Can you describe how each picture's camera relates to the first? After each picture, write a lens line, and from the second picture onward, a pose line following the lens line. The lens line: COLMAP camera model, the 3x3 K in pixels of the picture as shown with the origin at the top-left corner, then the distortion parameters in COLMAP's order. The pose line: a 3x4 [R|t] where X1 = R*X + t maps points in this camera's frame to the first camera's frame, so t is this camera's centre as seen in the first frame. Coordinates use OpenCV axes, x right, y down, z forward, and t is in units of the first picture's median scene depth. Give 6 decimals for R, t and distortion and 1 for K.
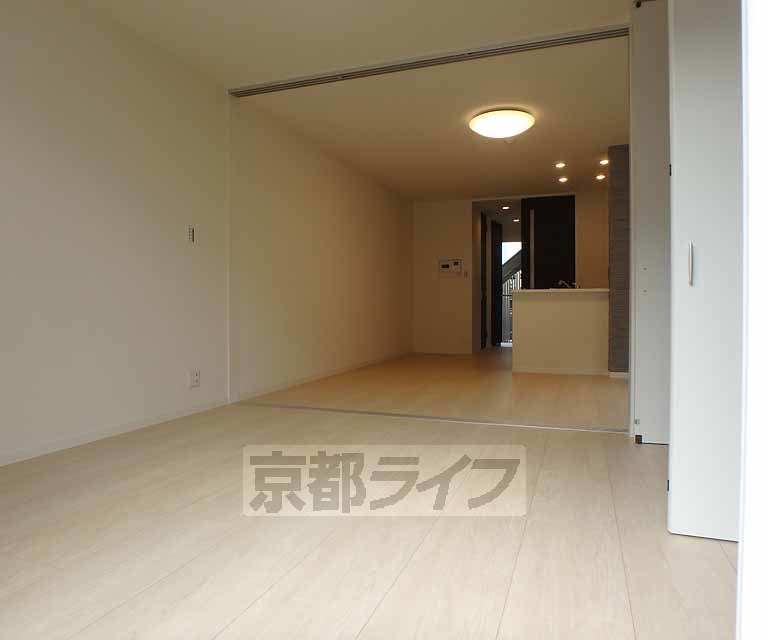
lens RADIAL K [[534.0, 0, 384.0], [0, 534.0, 320.0], [0, 0, 1]] dist [-0.002009, -0.000325]
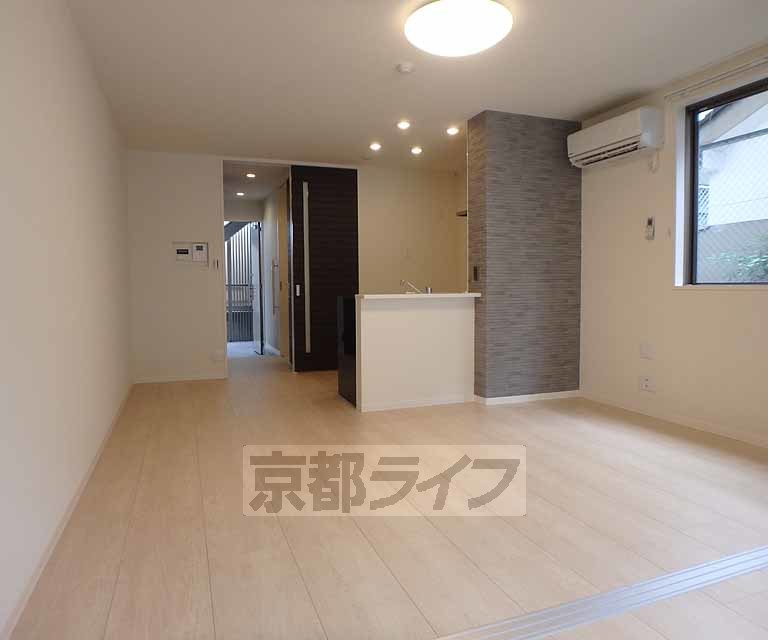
lens RADIAL K [[534.0, 0, 384.0], [0, 534.0, 320.0], [0, 0, 1]] dist [-0.002009, -0.000325]
pose [[0.749058, -0.048167, 0.660752, -0.150220], [0.022095, 0.998615, 0.047749, -0.043138], [-0.662136, -0.021168, 0.749084, 0.342848]]
